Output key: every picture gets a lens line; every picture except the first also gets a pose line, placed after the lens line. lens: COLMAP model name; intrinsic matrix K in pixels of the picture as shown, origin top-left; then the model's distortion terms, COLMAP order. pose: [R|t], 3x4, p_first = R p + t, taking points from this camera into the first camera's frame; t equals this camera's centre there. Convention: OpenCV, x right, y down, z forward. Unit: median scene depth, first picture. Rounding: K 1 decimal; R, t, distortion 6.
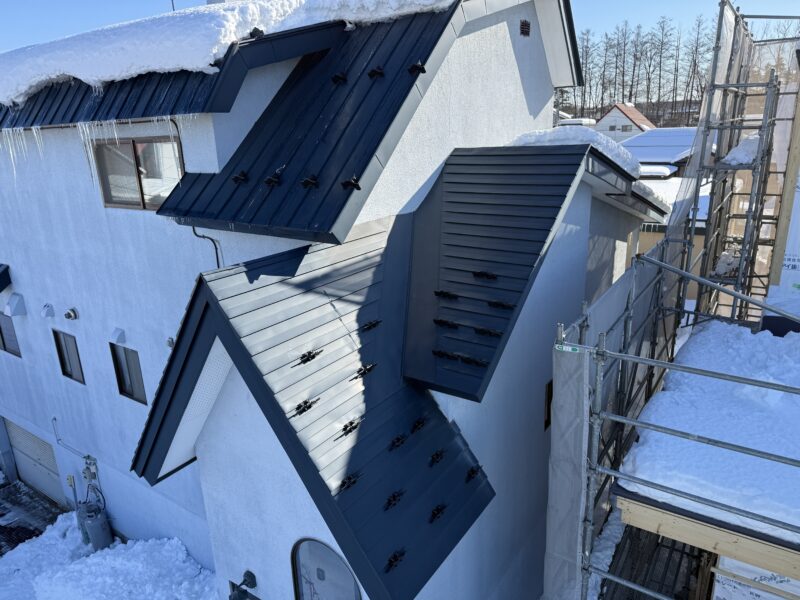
lens RADIAL K [[554.9, 0, 400.0], [0, 554.9, 300.0], [0, 0, 1]] dist [0.043414, -0.050313]
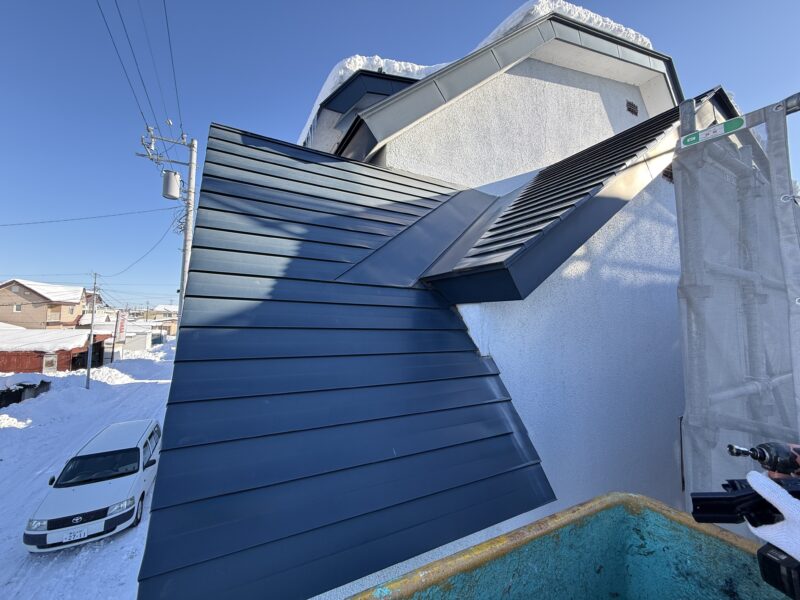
lens RADIAL K [[318.1, 0, 400.0], [0, 318.1, 300.0], [0, 0, 1]] dist [-0.002318, 0.000018]
pose [[0.890007, 0.028432, -0.455059, 0.170273], [-0.187732, 0.932378, -0.308914, 0.292139], [0.415504, 0.360365, 0.835161, 0.629777]]
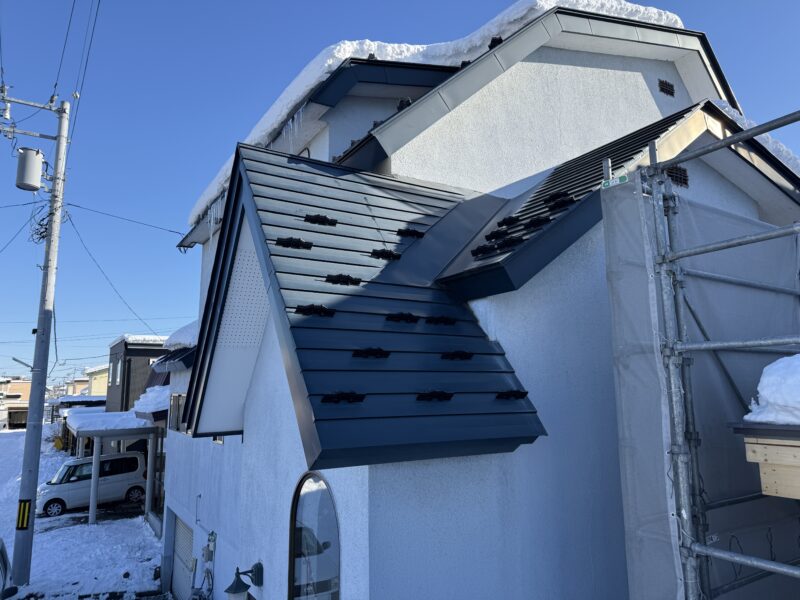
lens RADIAL K [[554.9, 0, 400.0], [0, 554.9, 300.0], [0, 0, 1]] dist [0.043414, -0.050313]
pose [[0.915125, -0.031890, -0.401907, 0.287691], [-0.145286, 0.903807, -0.402523, 0.500816], [0.376083, 0.426751, 0.822463, 0.287834]]
